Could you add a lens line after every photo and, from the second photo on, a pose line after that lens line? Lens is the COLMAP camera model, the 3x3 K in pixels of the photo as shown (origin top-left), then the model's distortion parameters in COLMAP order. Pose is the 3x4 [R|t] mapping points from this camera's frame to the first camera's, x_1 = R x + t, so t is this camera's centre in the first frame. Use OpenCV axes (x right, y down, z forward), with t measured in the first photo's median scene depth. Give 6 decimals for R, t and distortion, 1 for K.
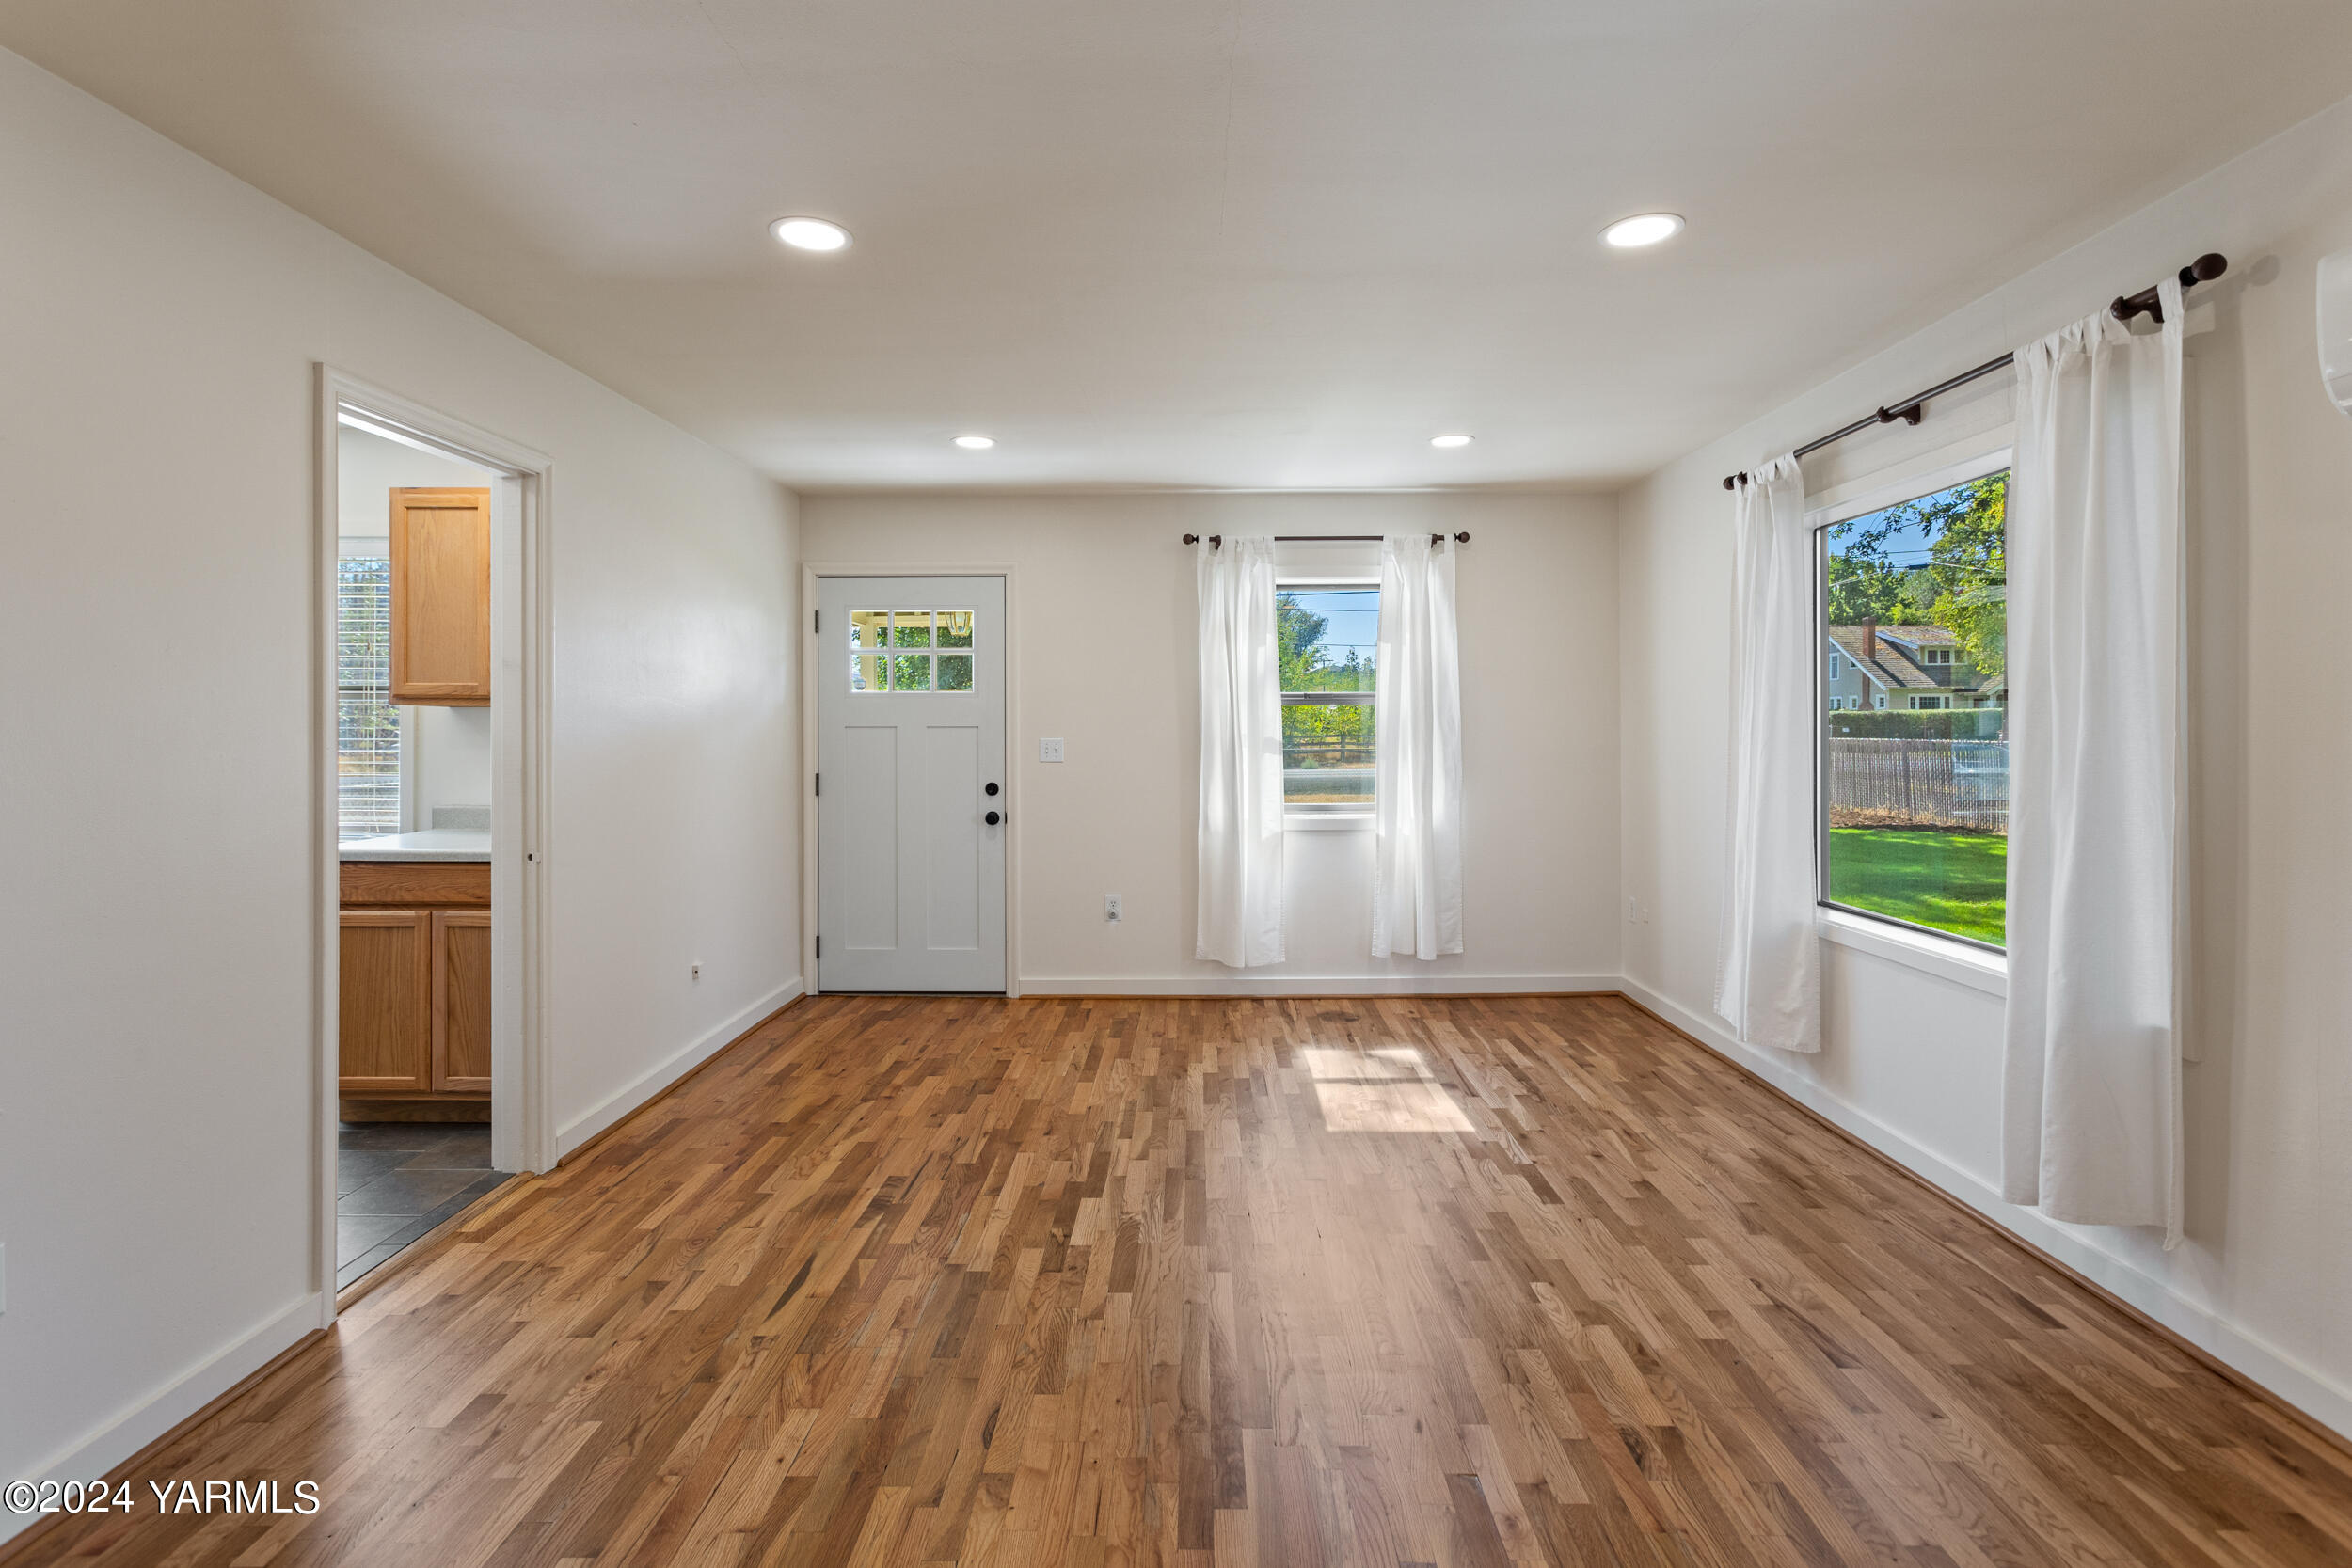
lens RADIAL K [[1120.1, 0, 1174.0], [0, 1120.1, 725.6], [0, 0, 1]] dist [-0.000436, 0.001031]
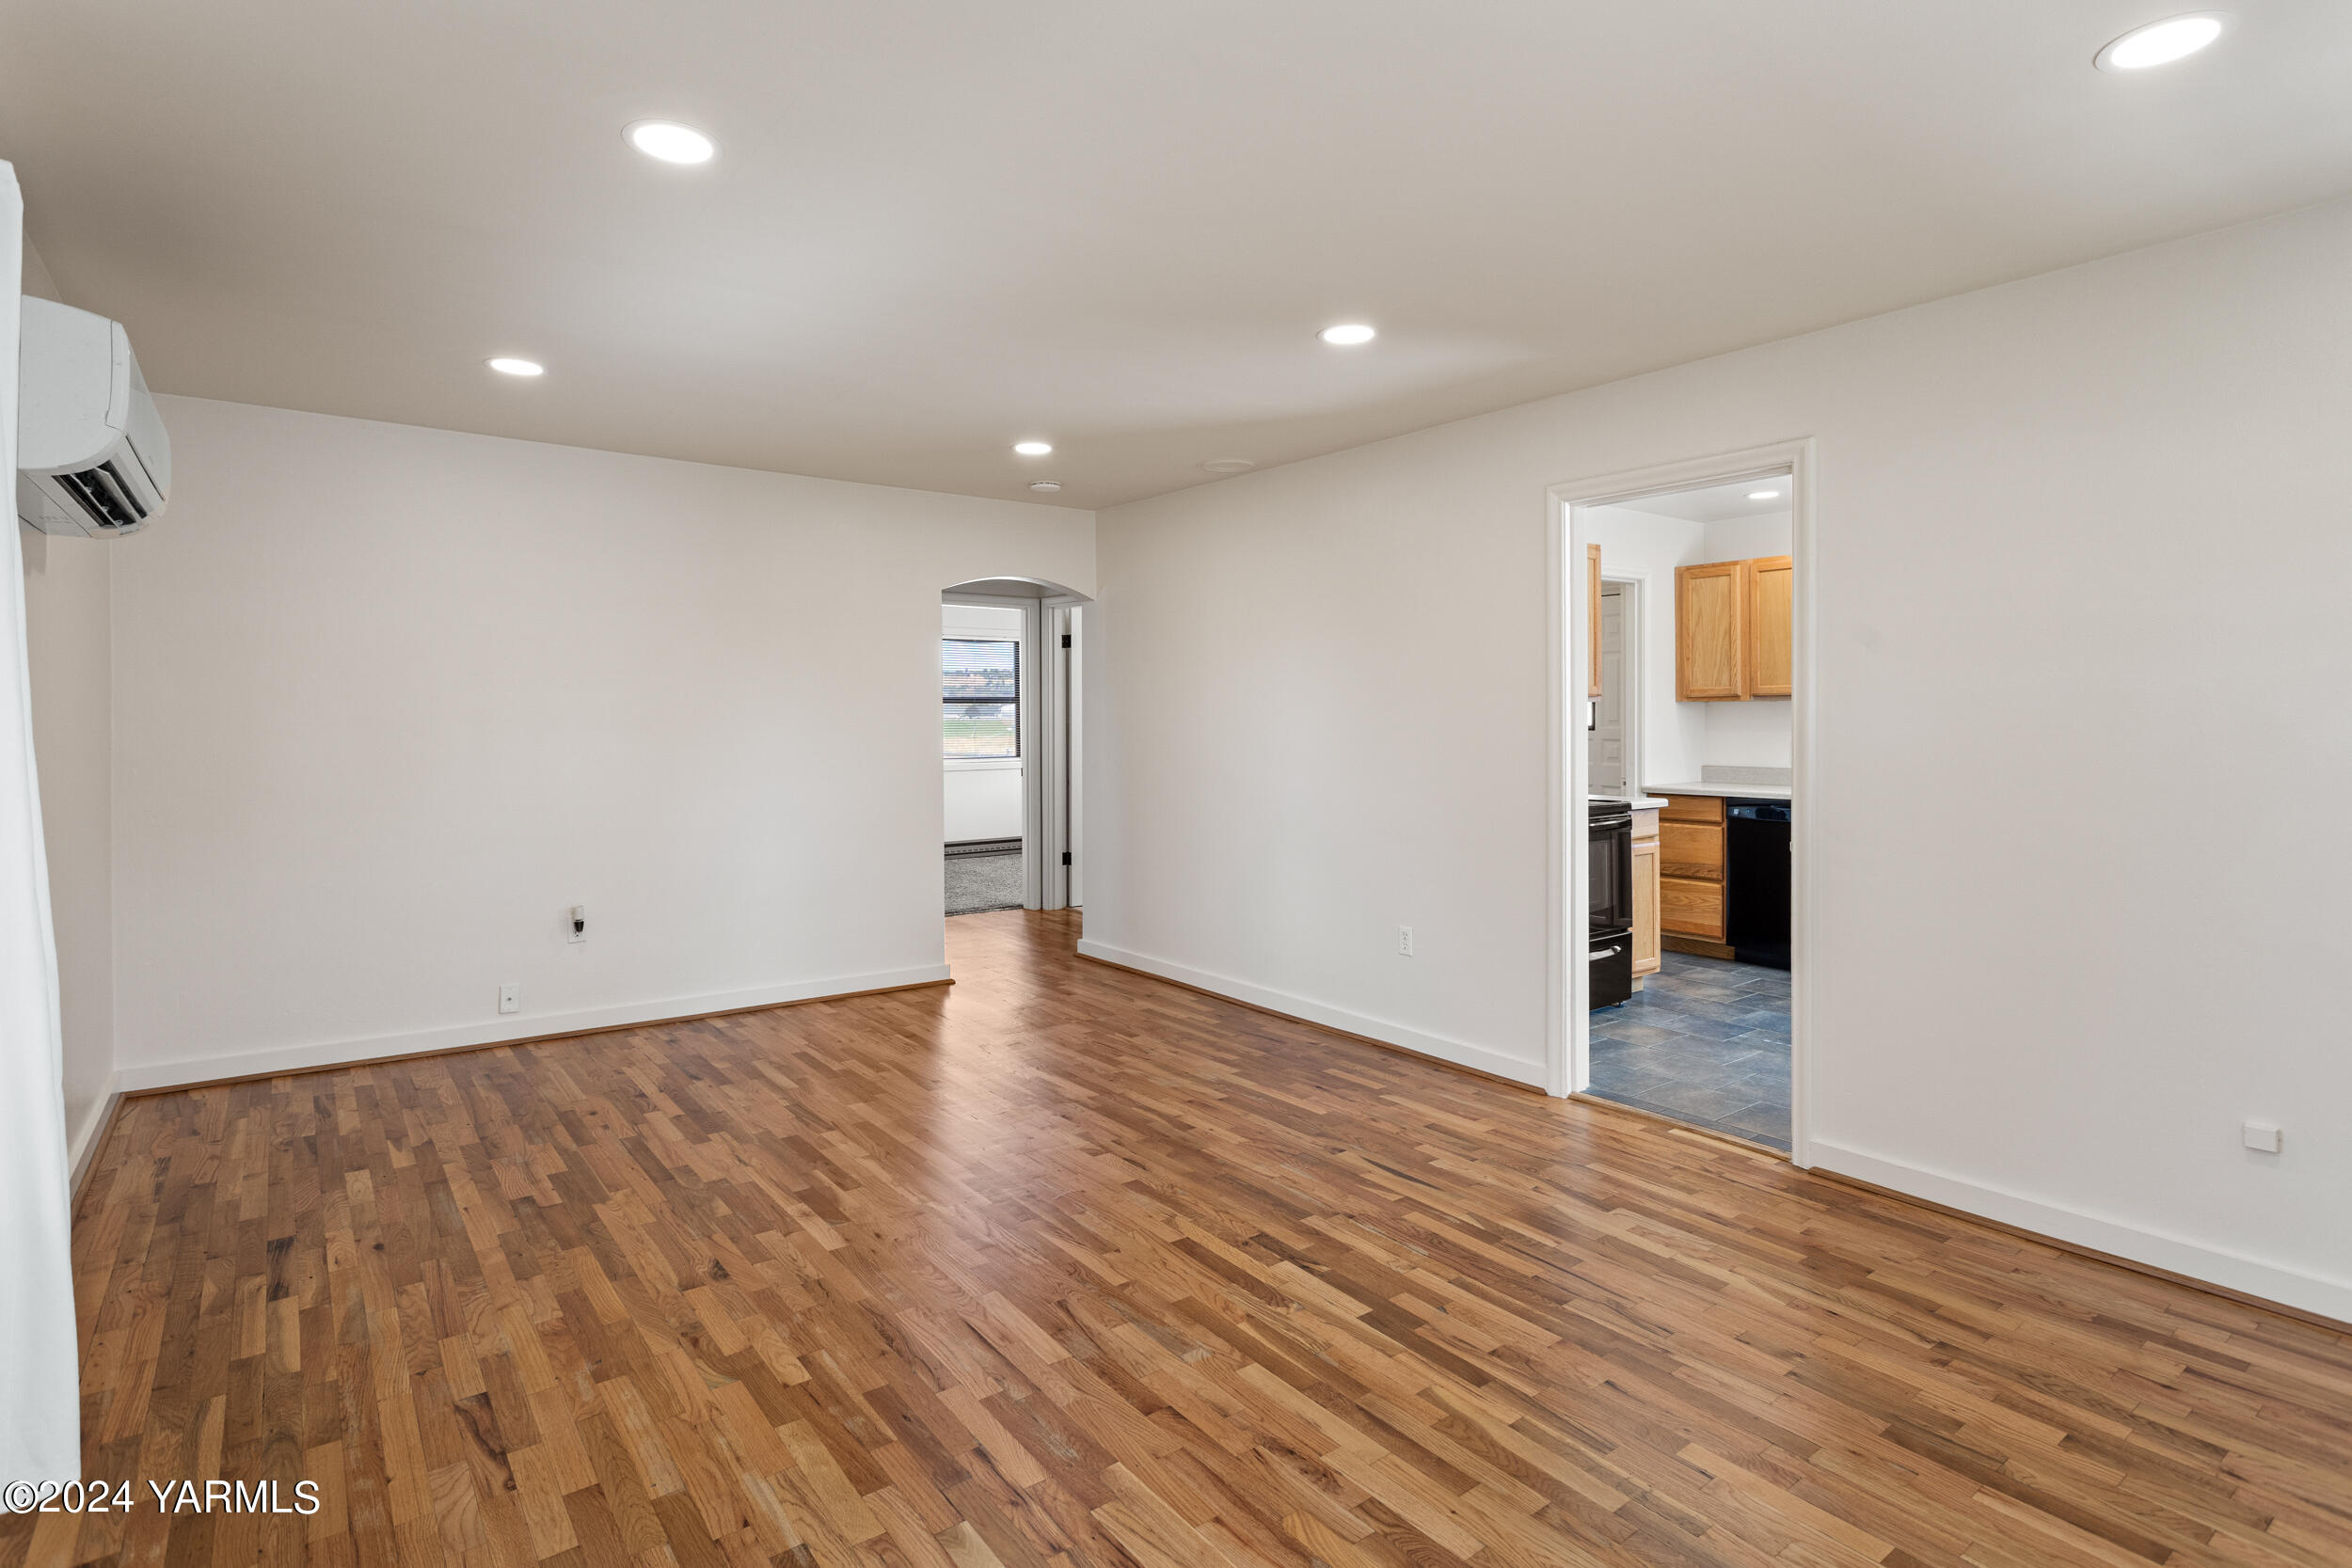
lens RADIAL K [[1175.7, 0, 1185.3], [0, 1175.7, 716.0], [0, 0, 1]] dist [-0.020379, 0.014599]
pose [[-0.782690, 0.005485, -0.622388, 0.635926], [0.002150, 0.999979, 0.006109, -0.009867], [0.622409, 0.003443, -0.782685, 1.843479]]
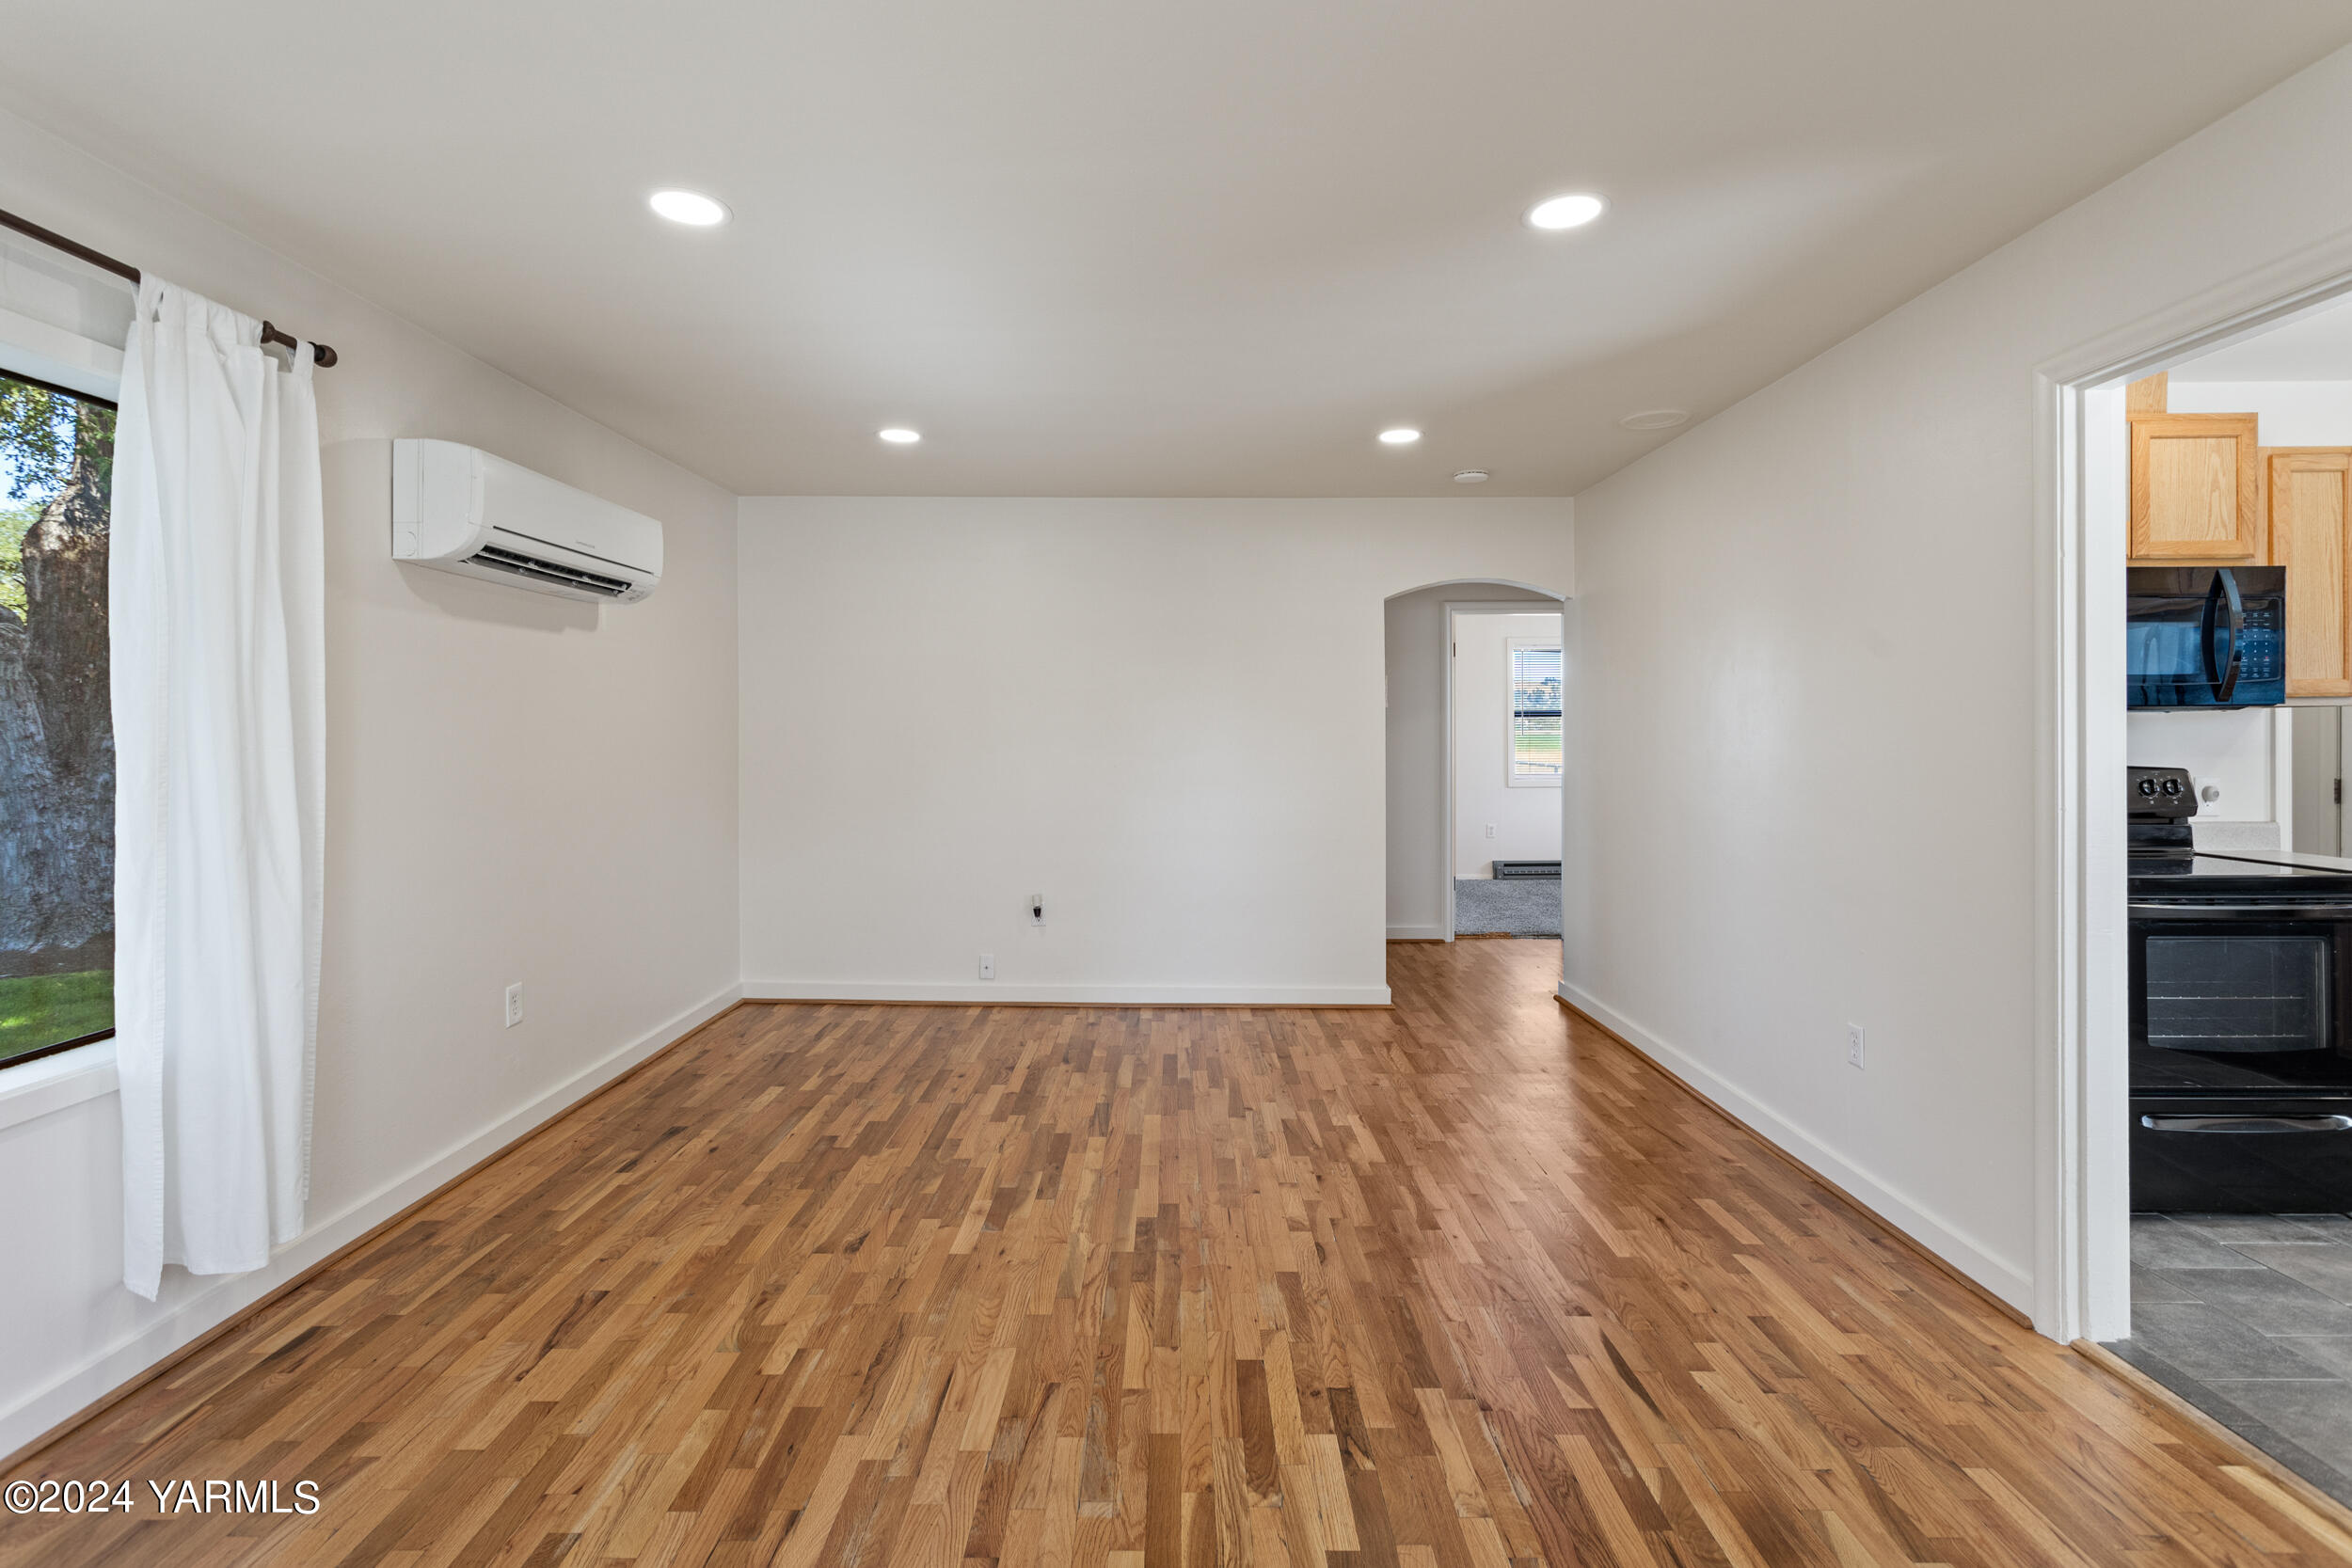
lens RADIAL K [[1120.1, 0, 1174.0], [0, 1120.1, 725.6], [0, 0, 1]] dist [-0.000436, 0.001031]
pose [[-0.999843, 0.005991, -0.016669, 0.024166], [0.006013, 0.999981, -0.001260, -0.003356], [0.016661, -0.001360, -0.999860, 1.850335]]
